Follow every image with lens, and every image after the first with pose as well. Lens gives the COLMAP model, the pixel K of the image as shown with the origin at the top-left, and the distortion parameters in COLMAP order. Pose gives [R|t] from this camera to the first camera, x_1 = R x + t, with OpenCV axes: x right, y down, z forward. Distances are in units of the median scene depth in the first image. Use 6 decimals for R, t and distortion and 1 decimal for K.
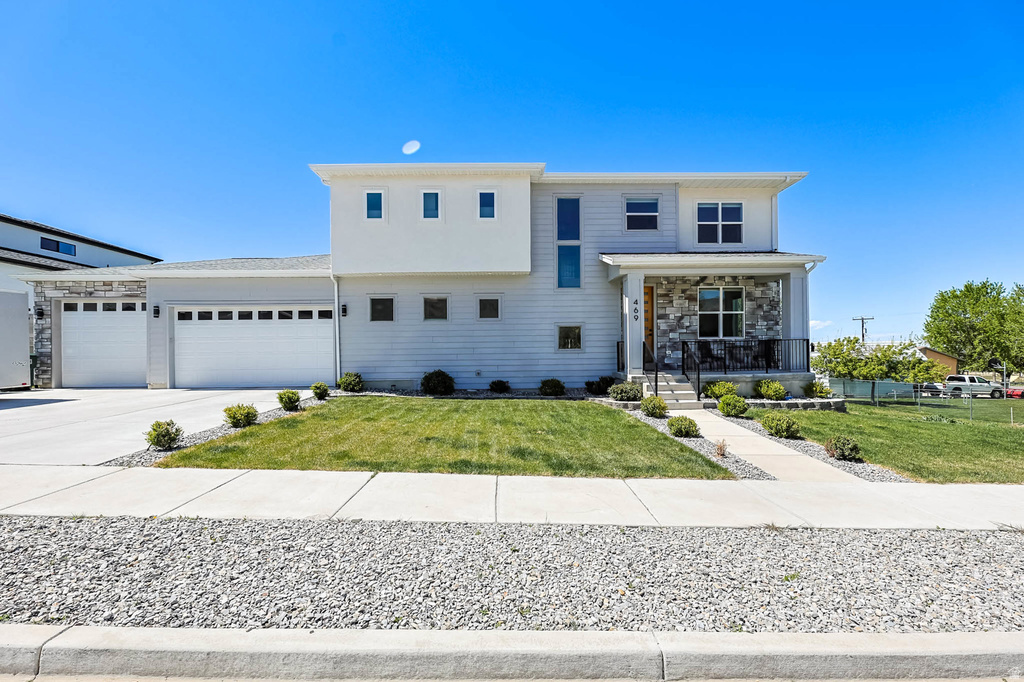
lens RADIAL K [[432.8, 0, 509.7], [0, 432.8, 349.9], [0, 0, 1]] dist [-0.002430, -0.000099]
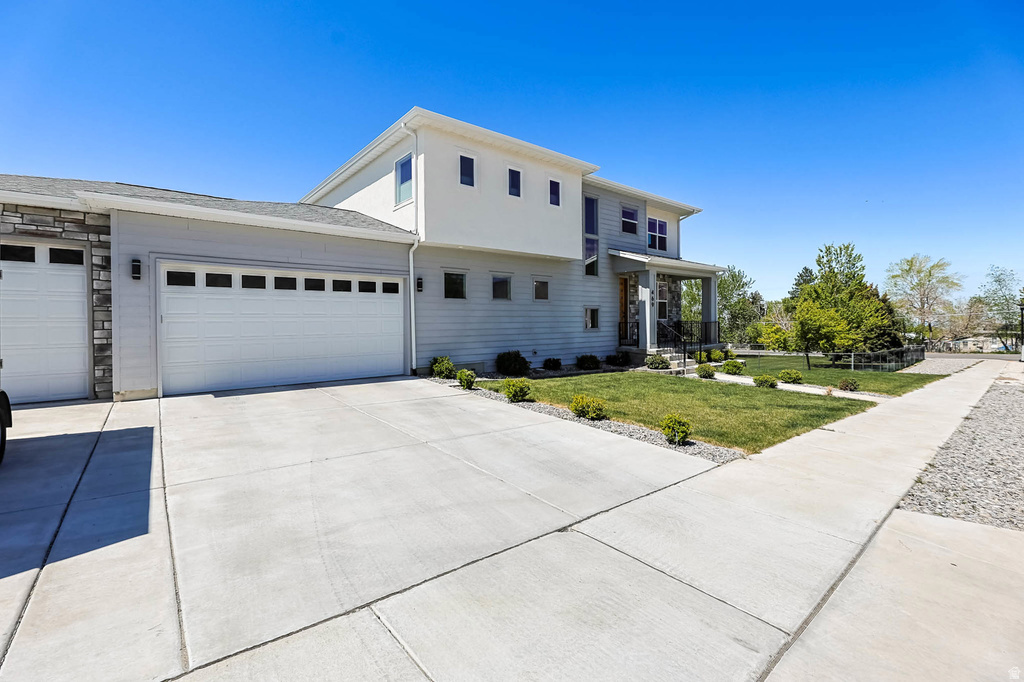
lens RADIAL K [[442.7, 0, 505.2], [0, 442.7, 334.7], [0, 0, 1]] dist [-0.002853, -0.000344]
pose [[0.790838, -0.013365, 0.611880, -0.775730], [-0.000294, 0.999753, 0.022216, -0.011795], [-0.612026, -0.017749, 0.790638, 0.201943]]
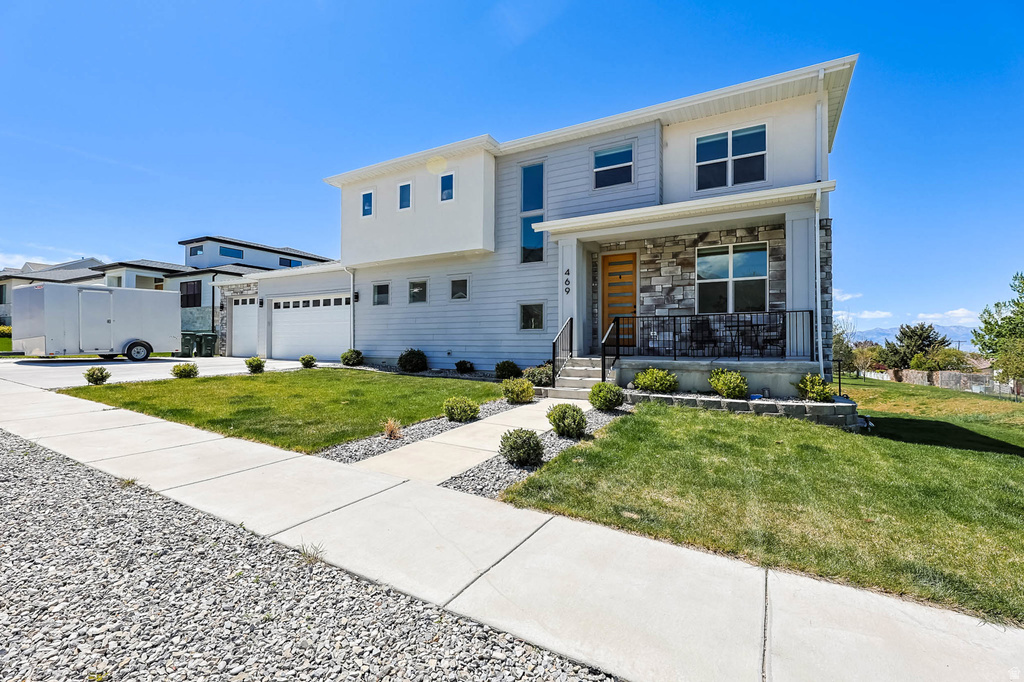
lens RADIAL K [[442.7, 0, 505.2], [0, 442.7, 334.7], [0, 0, 1]] dist [-0.002853, -0.000344]
pose [[0.863702, 0.002755, -0.503995, 0.561723], [-0.012156, 0.999808, -0.015366, 0.024460], [0.503856, 0.019398, 0.863570, 0.168666]]
